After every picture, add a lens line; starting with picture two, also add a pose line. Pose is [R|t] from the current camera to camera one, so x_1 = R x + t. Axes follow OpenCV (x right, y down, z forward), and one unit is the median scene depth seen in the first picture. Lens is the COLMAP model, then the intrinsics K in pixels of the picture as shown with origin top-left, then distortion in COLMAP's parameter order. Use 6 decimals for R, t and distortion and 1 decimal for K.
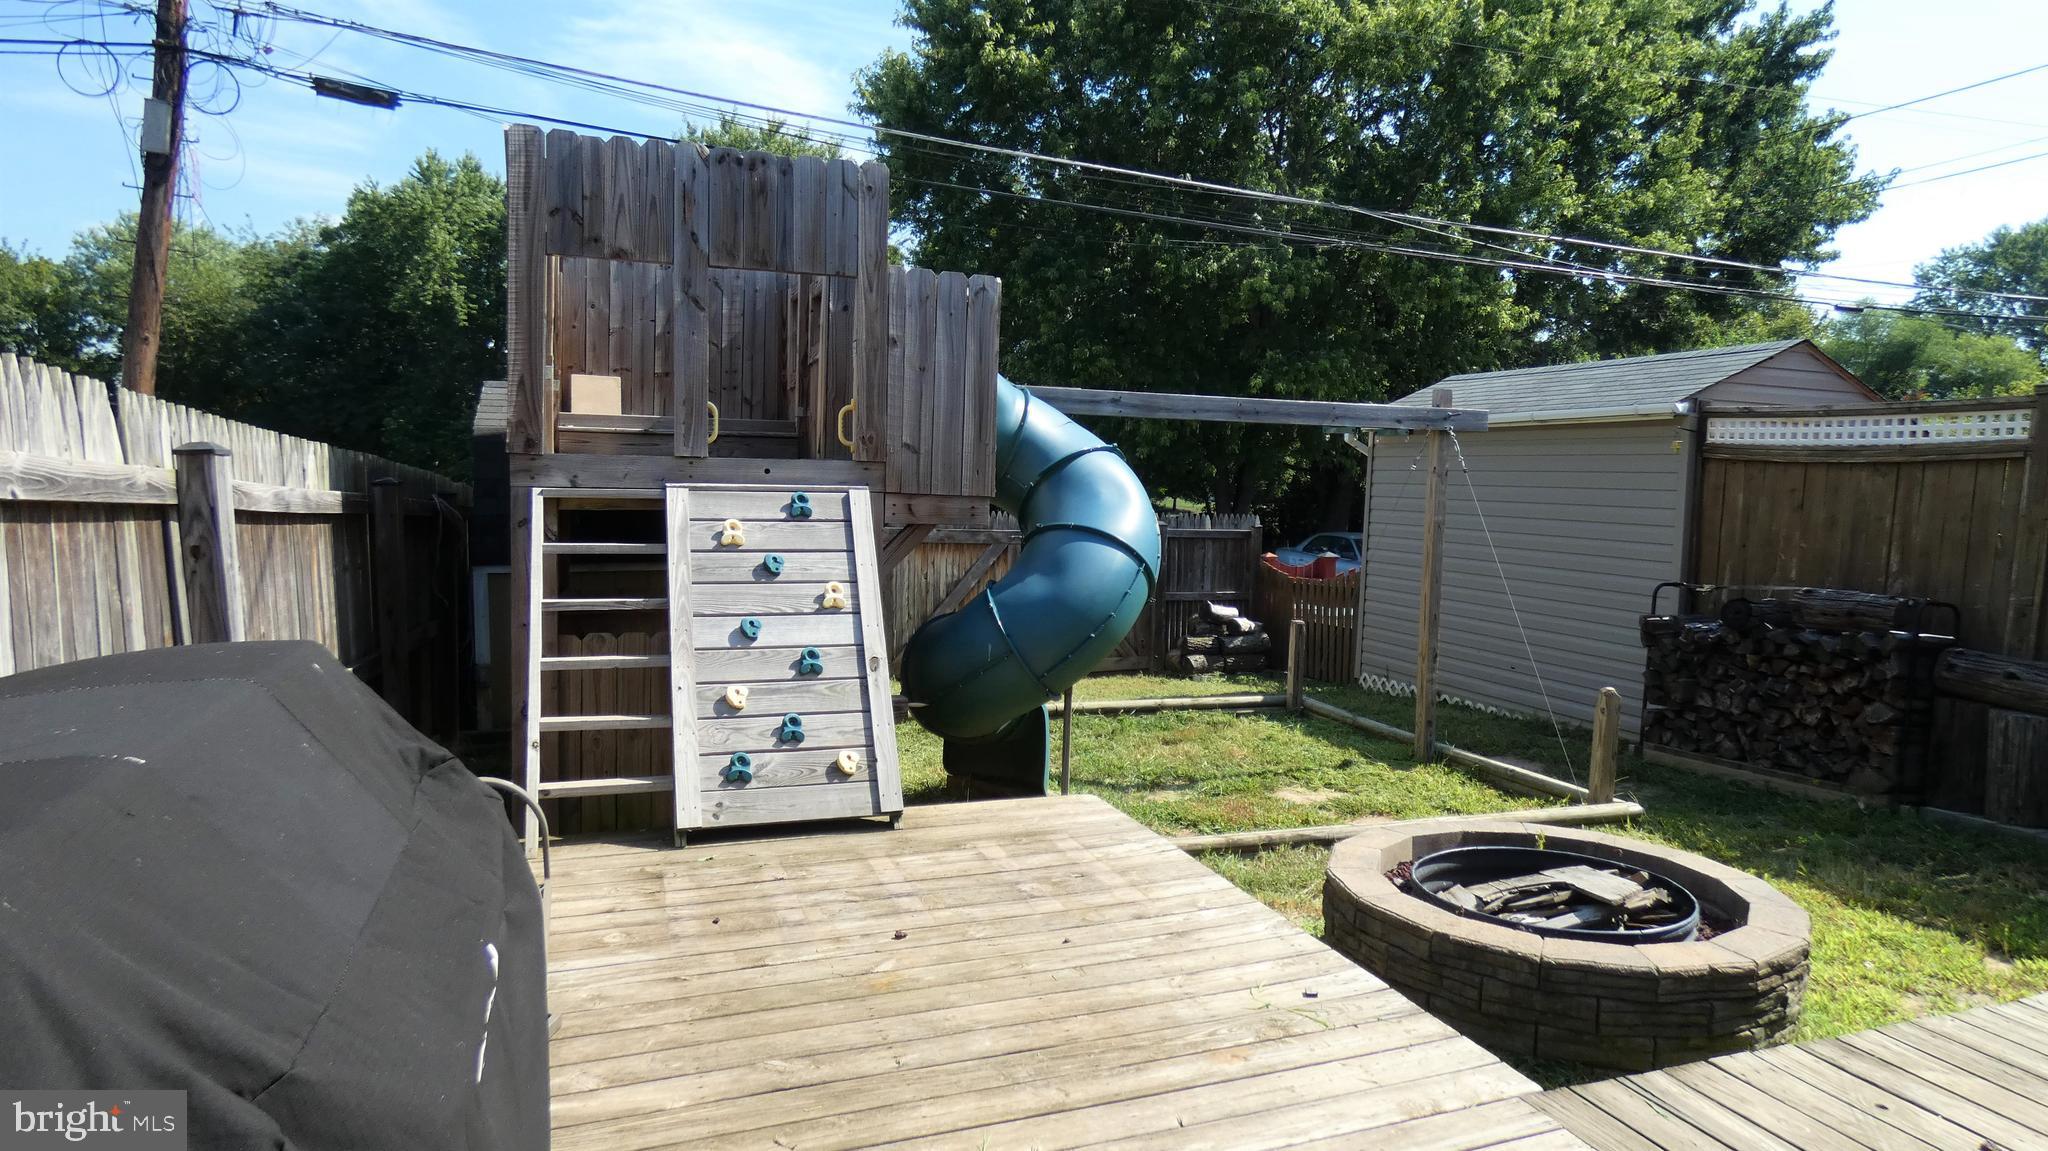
lens RADIAL K [[1228.7, 0, 1034.6], [0, 1228.7, 581.9], [0, 0, 1]] dist [-0.005249, 0.007651]
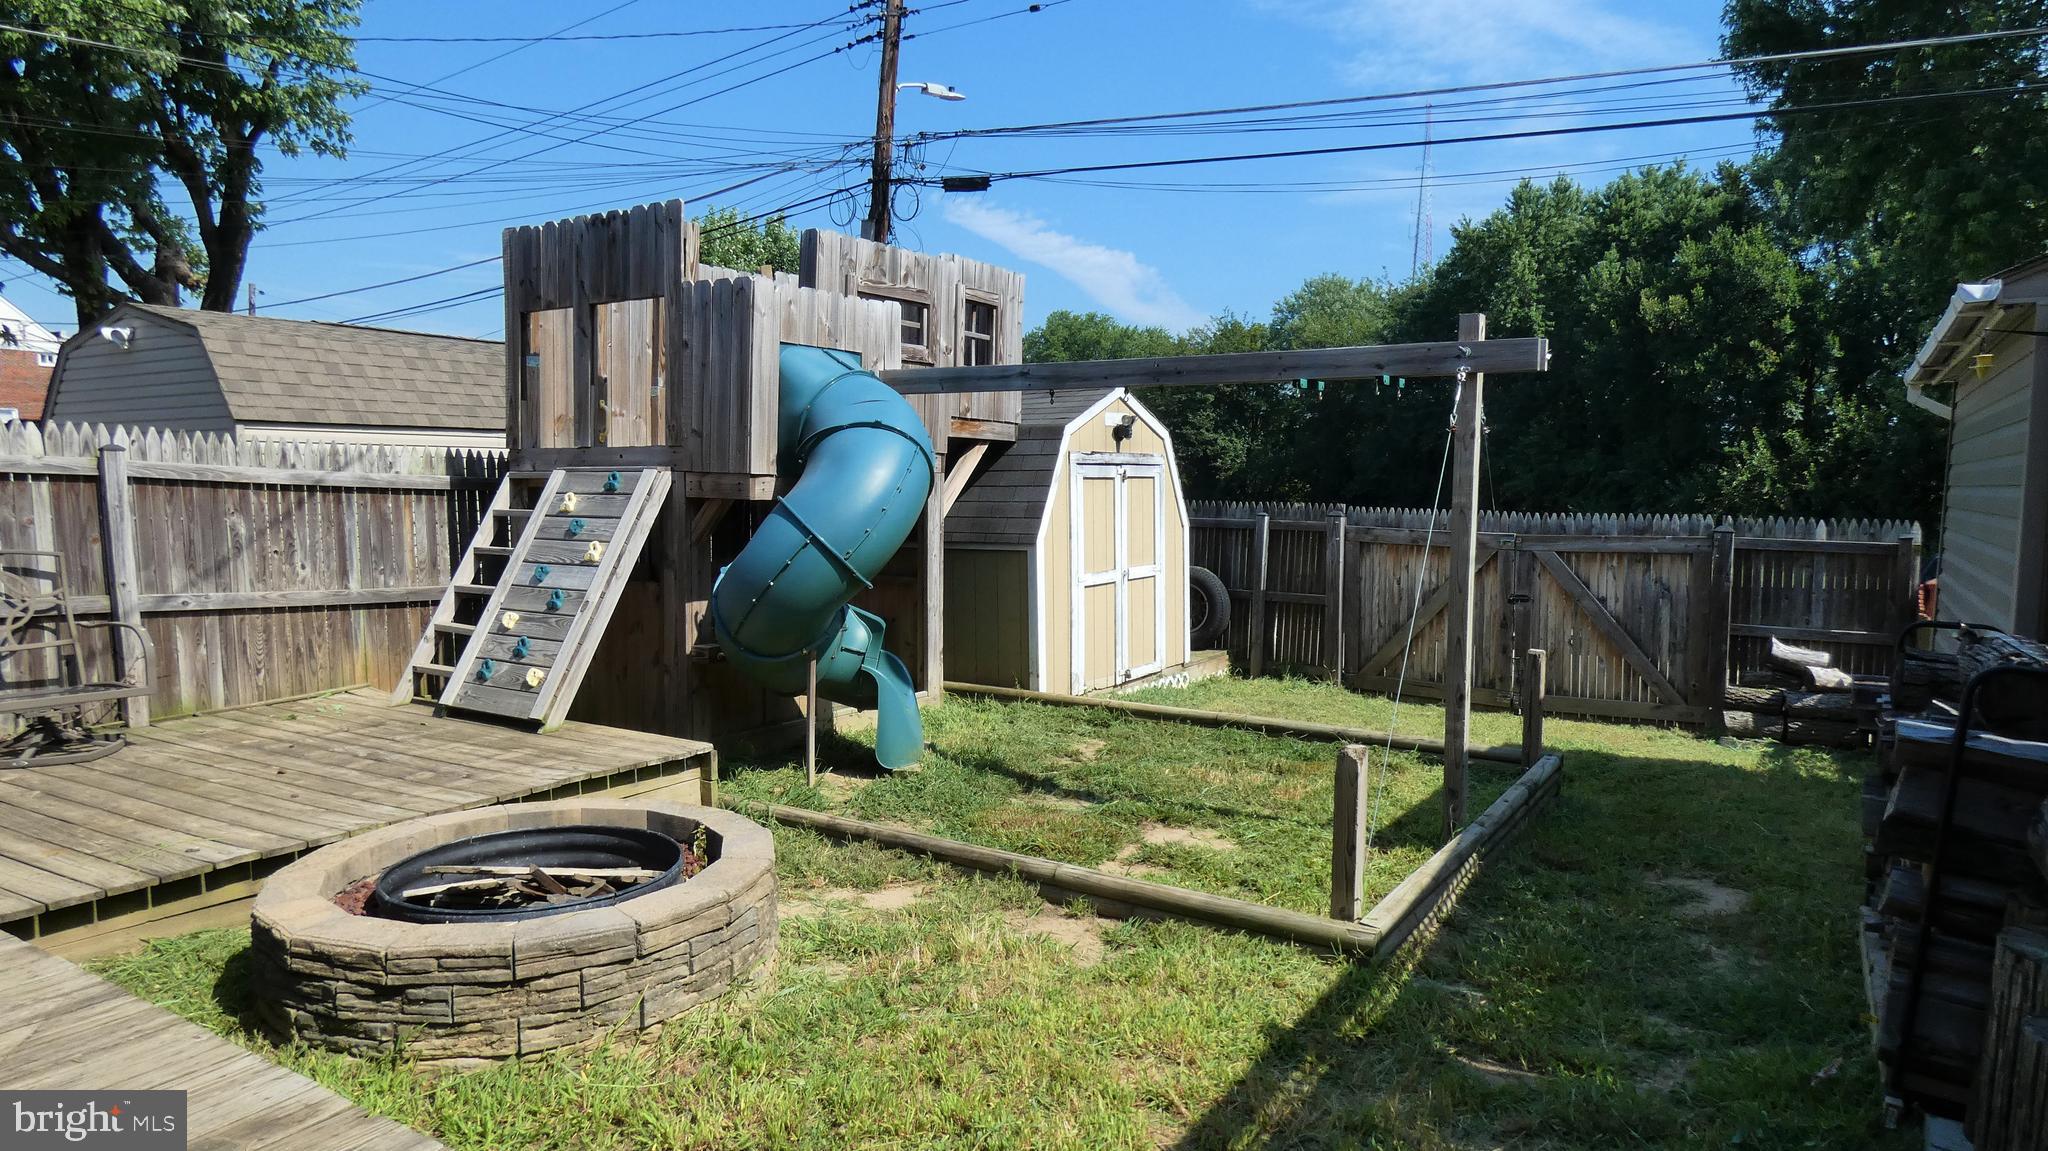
lens RADIAL K [[1228.7, 0, 1029.2], [0, 1228.7, 567.2], [0, 0, 1]] dist [-0.005249, 0.007651]
pose [[0.618756, 0.039504, -0.784589, 0.439319], [-0.060576, 0.998161, 0.002485, -0.001346], [0.783244, 0.045990, 0.620011, 0.225107]]
